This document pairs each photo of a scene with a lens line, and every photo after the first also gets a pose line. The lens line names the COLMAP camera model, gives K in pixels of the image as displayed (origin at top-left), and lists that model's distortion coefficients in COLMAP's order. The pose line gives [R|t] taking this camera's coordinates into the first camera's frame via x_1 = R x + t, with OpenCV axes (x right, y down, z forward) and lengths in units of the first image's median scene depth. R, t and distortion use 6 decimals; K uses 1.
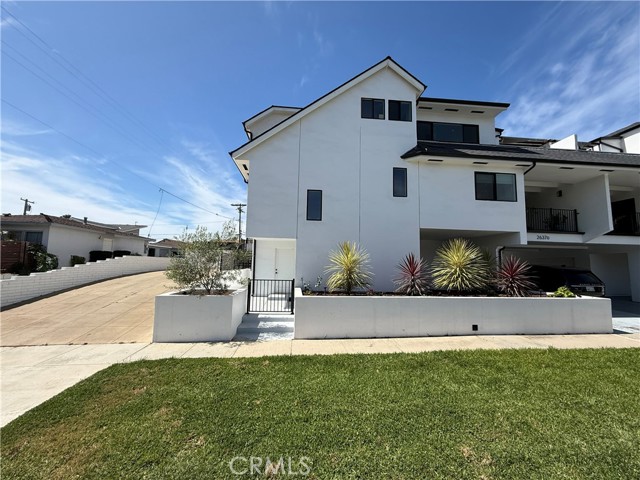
lens RADIAL K [[254.9, 0, 318.9], [0, 254.9, 240.4], [0, 0, 1]] dist [-0.000115, 0.000180]
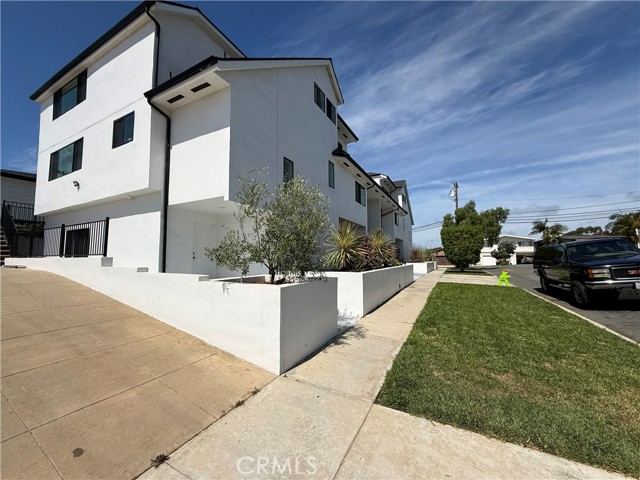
lens RADIAL K [[254.9, 0, 318.9], [0, 254.9, 240.4], [0, 0, 1]] dist [-0.000115, 0.000180]
pose [[0.535959, 0.033368, 0.843584, -0.672156], [-0.064580, 0.997911, 0.001558, 0.069169], [-0.841771, -0.055313, 0.536994, 0.418094]]
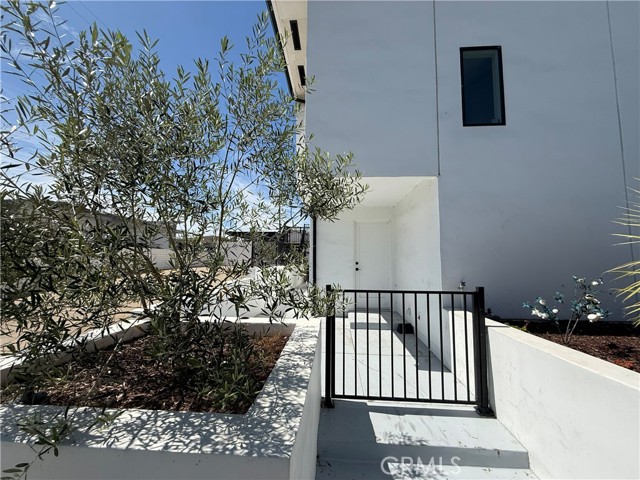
lens RADIAL K [[254.9, 0, 318.9], [0, 254.9, 240.4], [0, 0, 1]] dist [-0.000115, 0.000180]
pose [[0.989478, -0.024074, -0.142667, -0.200447], [0.025290, 0.999658, 0.006715, 0.076701], [0.142456, -0.010253, 0.989748, 0.577011]]
